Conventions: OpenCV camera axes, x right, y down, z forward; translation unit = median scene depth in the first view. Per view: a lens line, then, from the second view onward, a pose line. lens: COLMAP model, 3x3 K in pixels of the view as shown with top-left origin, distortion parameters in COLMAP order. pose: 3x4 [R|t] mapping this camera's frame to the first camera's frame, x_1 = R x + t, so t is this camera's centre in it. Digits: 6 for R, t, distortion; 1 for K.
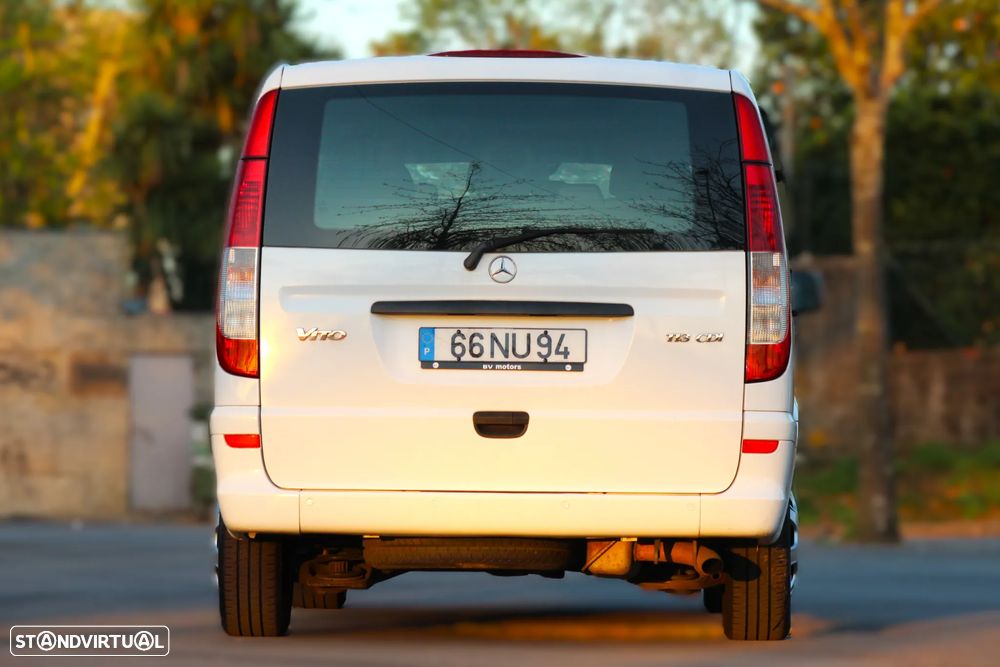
lens RADIAL K [[4960.2, 0, 500.0], [0, 4960.2, 333.5], [0, 0, 1]] dist [0.348118, 10.709385]
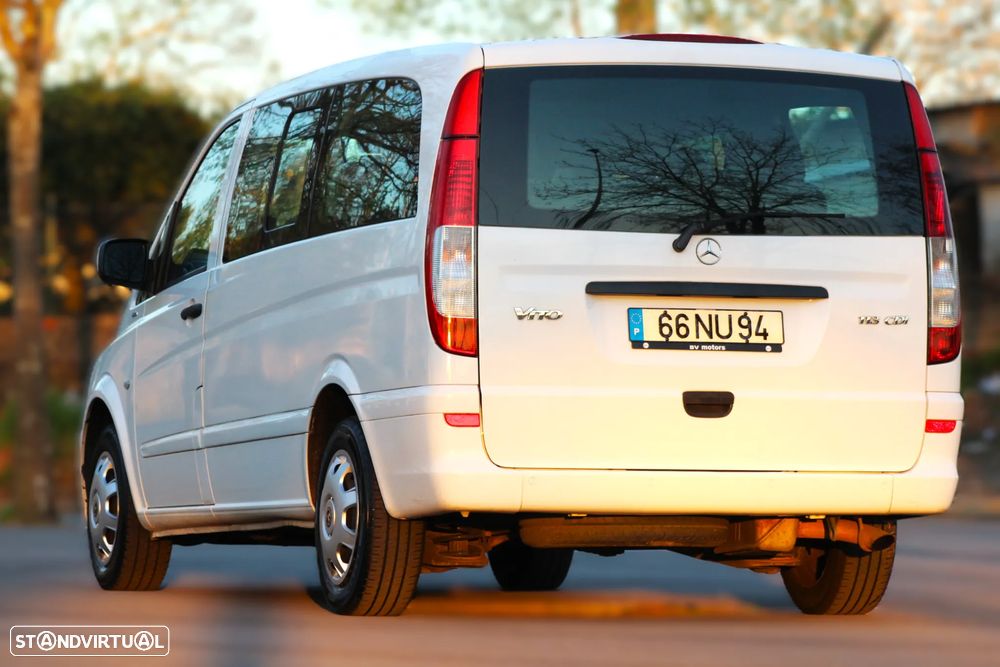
lens RADIAL K [[4960.2, 0, 500.0], [0, 4960.2, 333.5], [0, 0, 1]] dist [0.348118, 10.709385]
pose [[0.942109, 0.007372, 0.335225, -0.379433], [-0.008715, 0.999959, 0.002500, 0.001703], [-0.335193, -0.005277, 0.942135, 0.057785]]
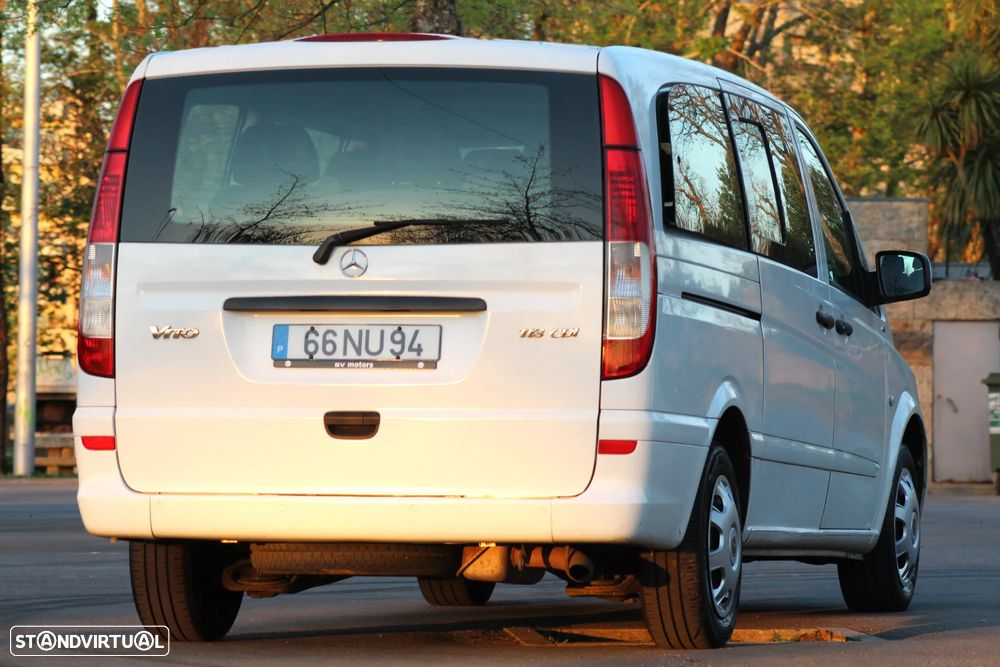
lens RADIAL K [[4960.2, 0, 500.0], [0, 4960.2, 333.5], [0, 0, 1]] dist [0.348118, 10.709385]
pose [[0.972310, -0.007718, -0.233566, 0.251595], [0.009648, 0.999928, 0.007122, -0.005892], [0.233494, -0.009179, 0.972315, 0.073894]]
